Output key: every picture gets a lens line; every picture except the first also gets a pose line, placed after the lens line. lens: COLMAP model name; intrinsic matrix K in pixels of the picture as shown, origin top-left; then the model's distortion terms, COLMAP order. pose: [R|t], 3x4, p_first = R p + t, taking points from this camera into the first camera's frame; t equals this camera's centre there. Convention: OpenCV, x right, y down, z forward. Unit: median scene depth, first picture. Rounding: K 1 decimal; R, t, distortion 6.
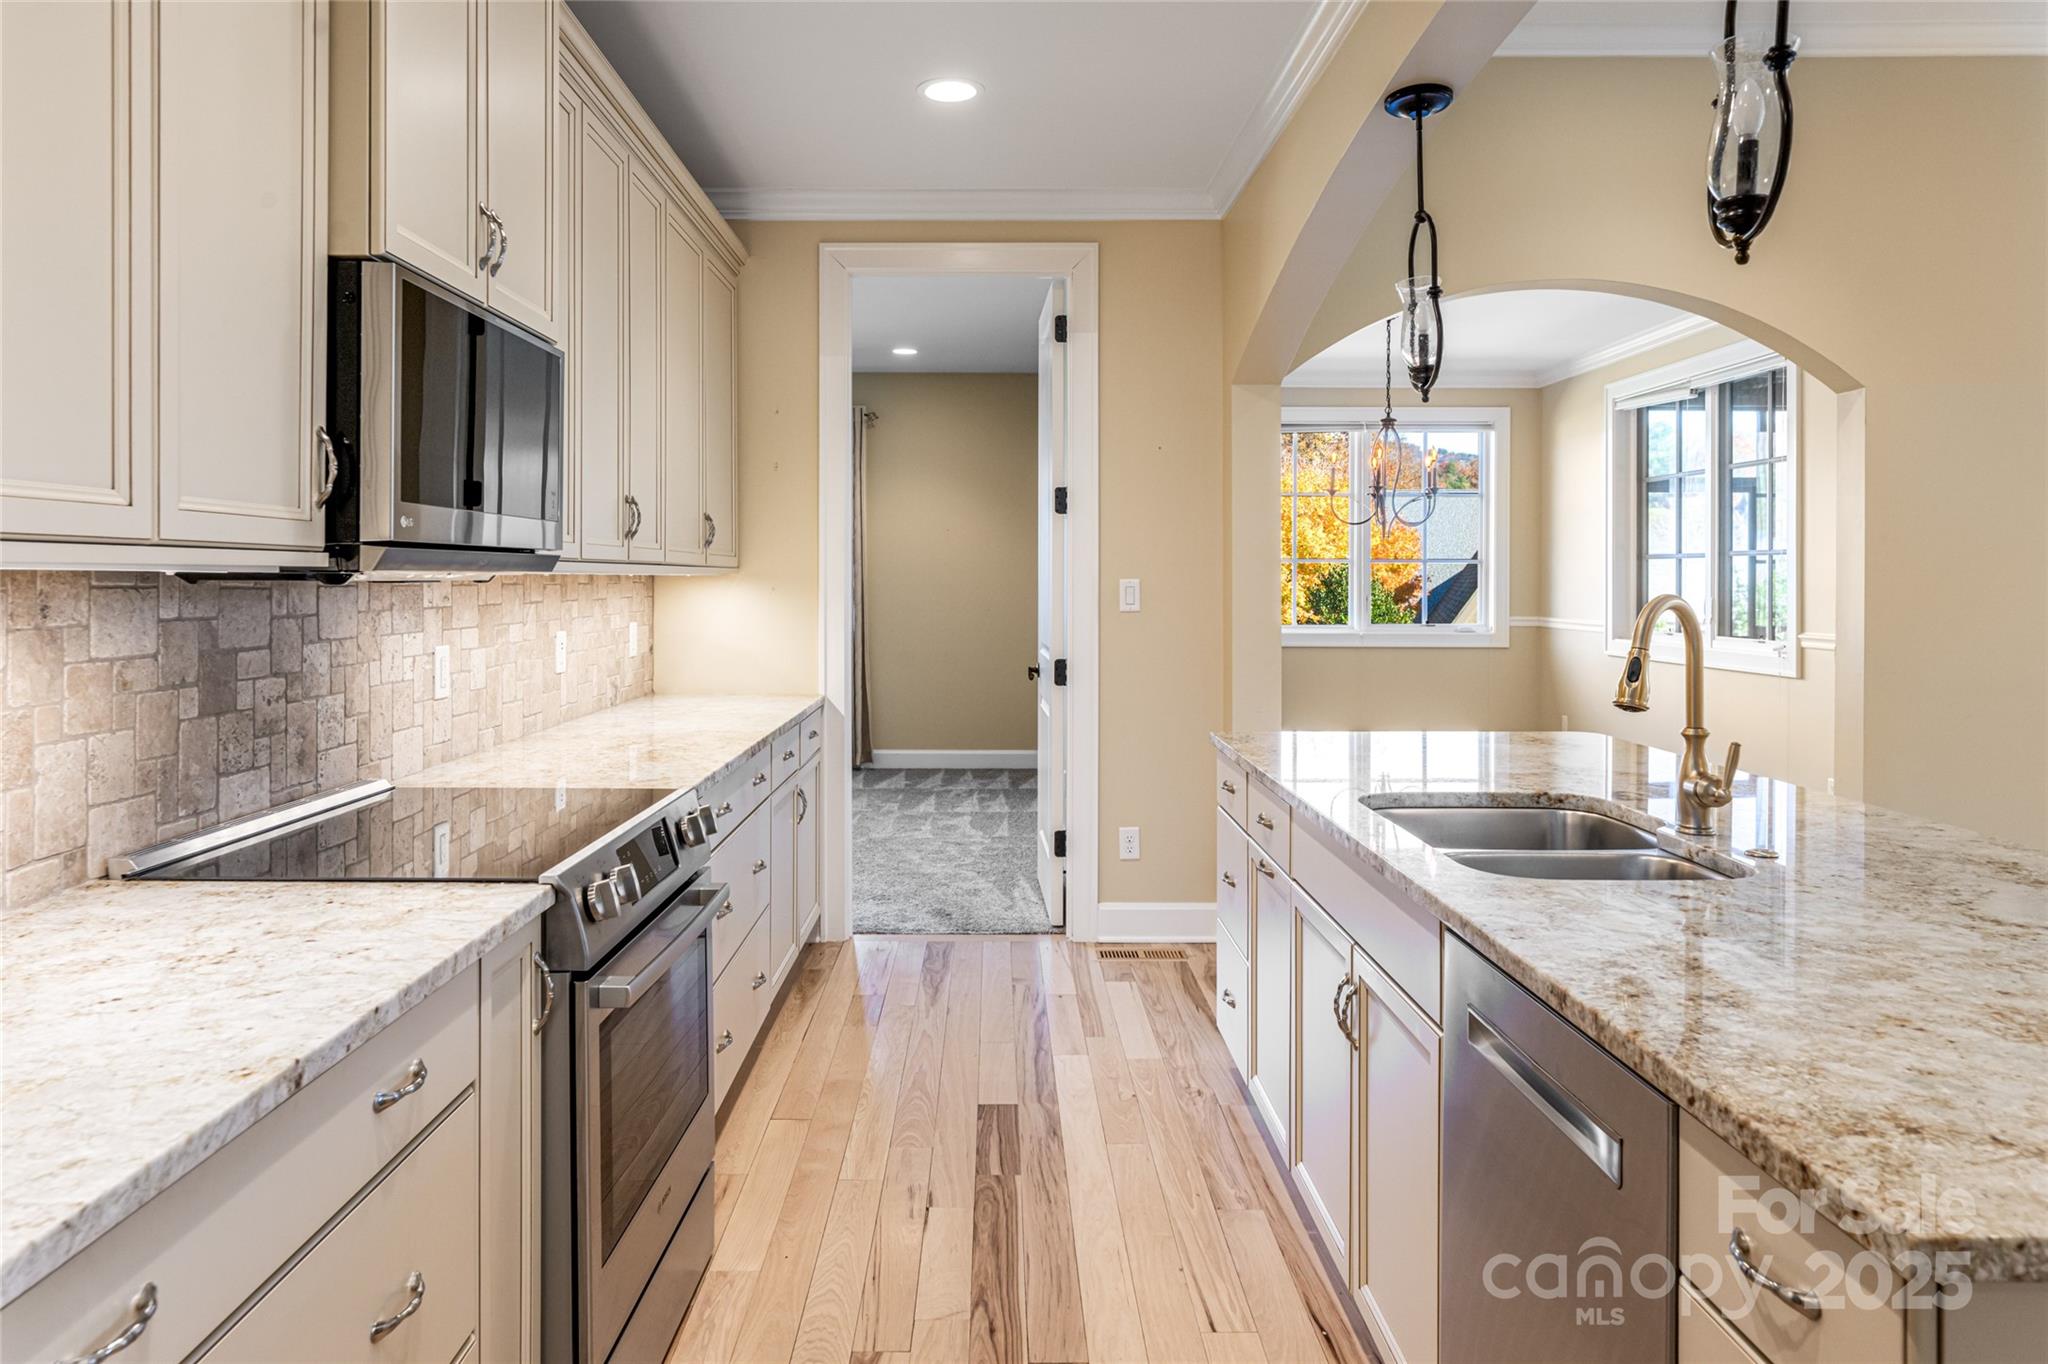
lens RADIAL K [[1350.3, 0, 988.5], [0, 1350.3, 584.7], [0, 0, 1]] dist [-0.016838, 0.002781]
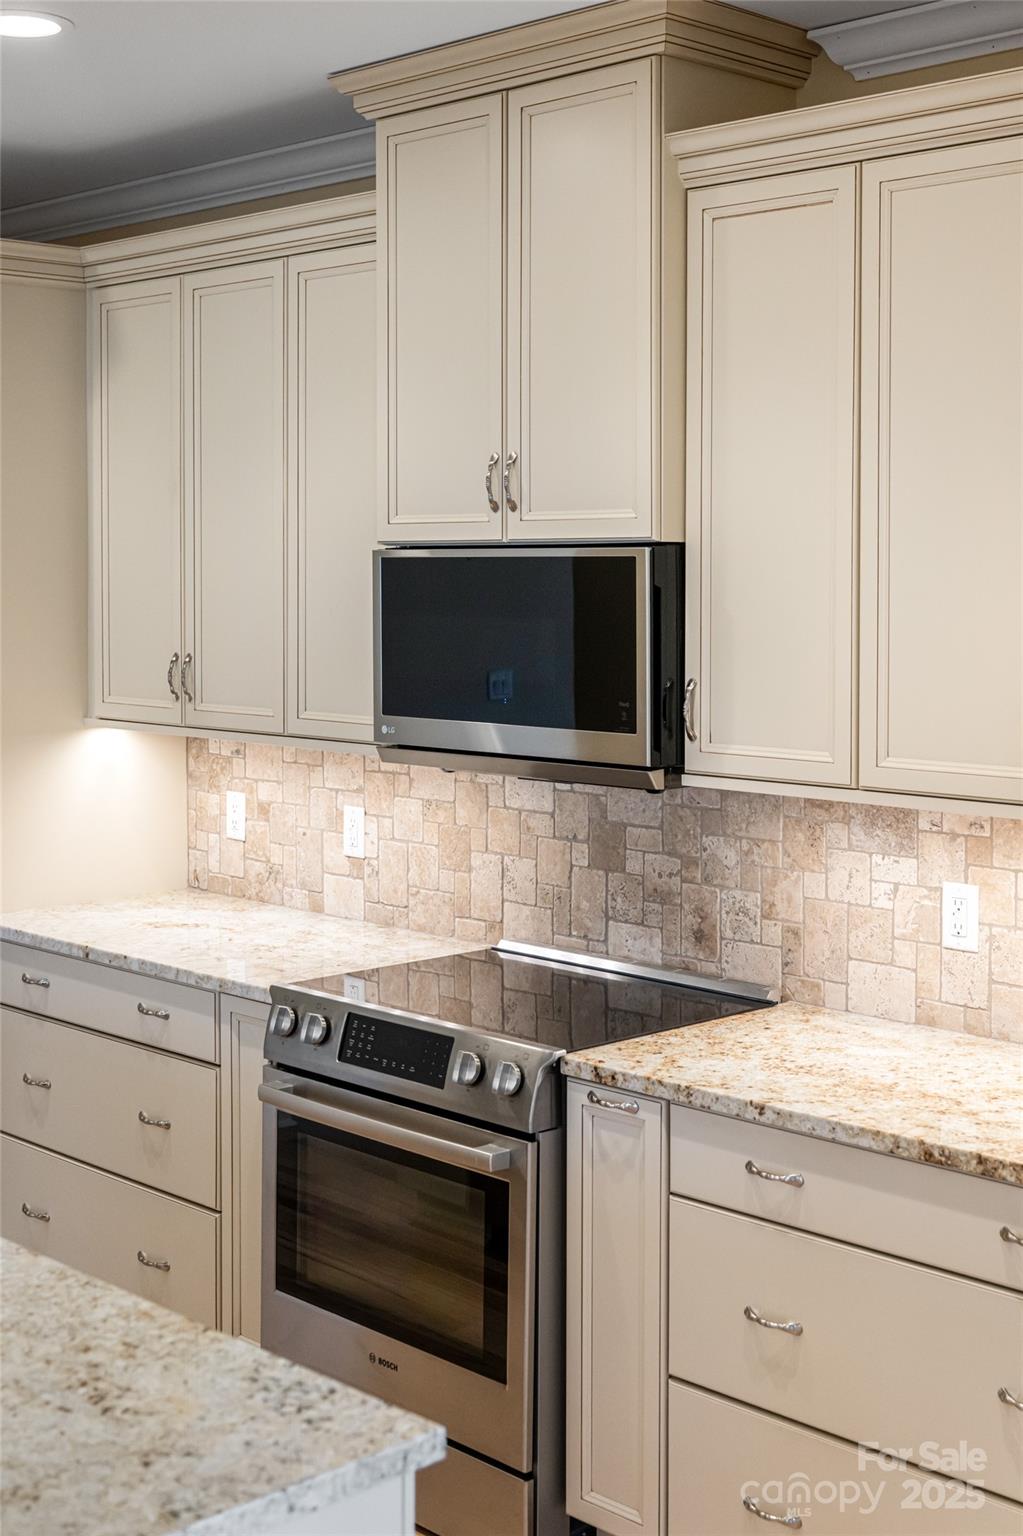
lens RADIAL K [[2094.9, 0, 469.4], [0, 2094.9, 671.2], [0, 0, 1]] dist [-0.016579, 0.000000]
pose [[-0.716542, 0.030871, -0.696860, 0.881992], [-0.006798, 0.998664, 0.051231, -0.189226], [0.697511, 0.041447, -0.715375, 2.257223]]
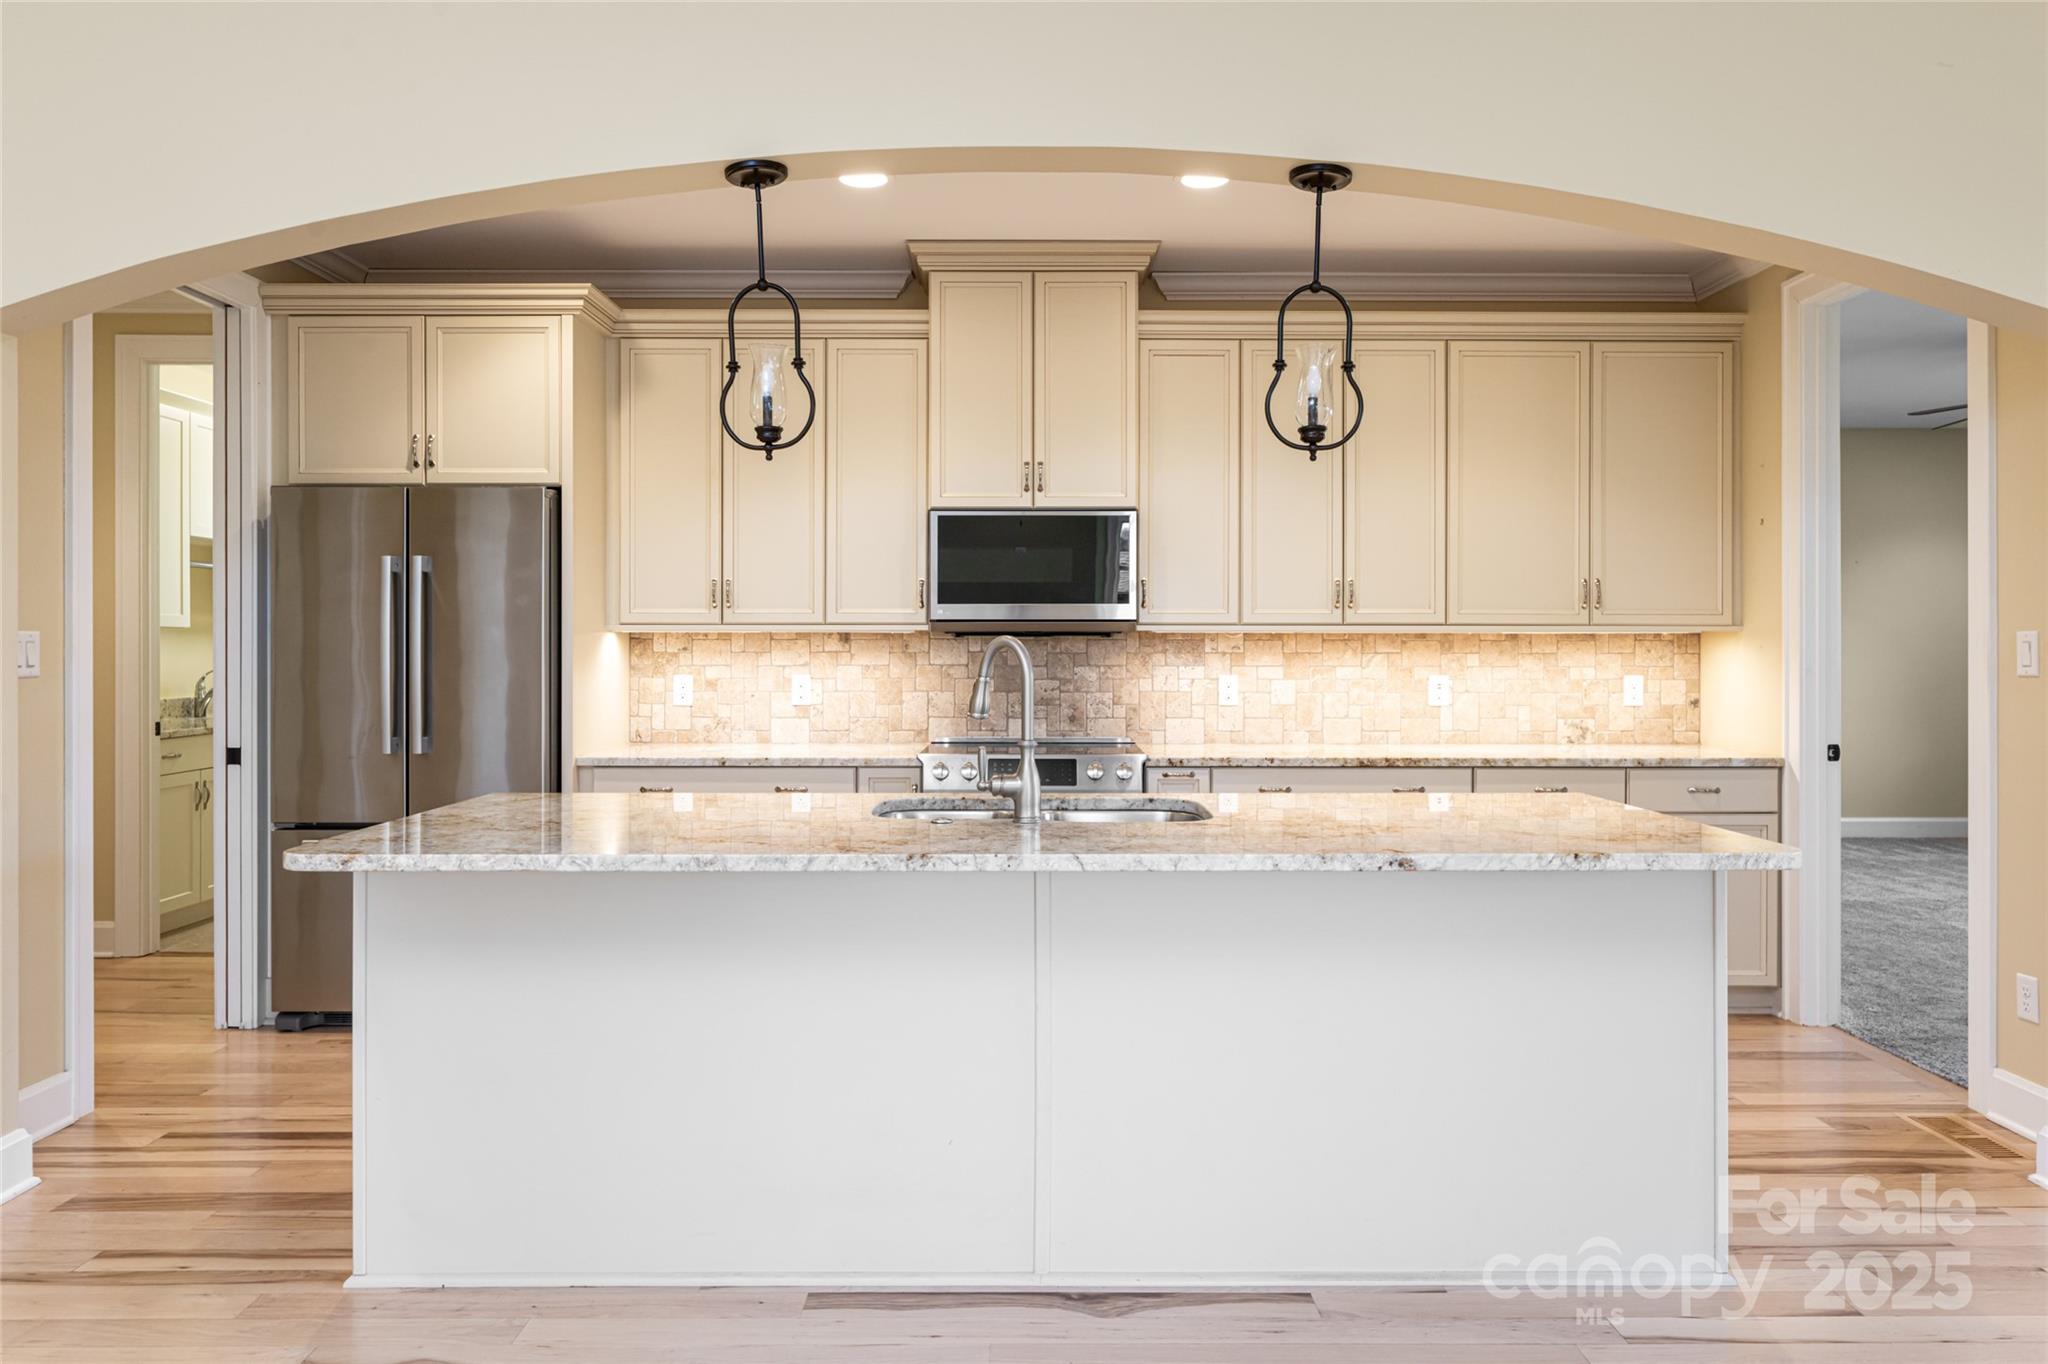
lens RADIAL K [[1342.3, 0, 1042.9], [0, 1342.3, 664.0], [0, 0, 1]] dist [-0.000412, 0.003419]
pose [[0.002804, 0.009584, -0.999950, 1.777884], [-0.007162, 0.999929, 0.009564, 0.021971], [0.999970, 0.007135, 0.002872, 1.020873]]
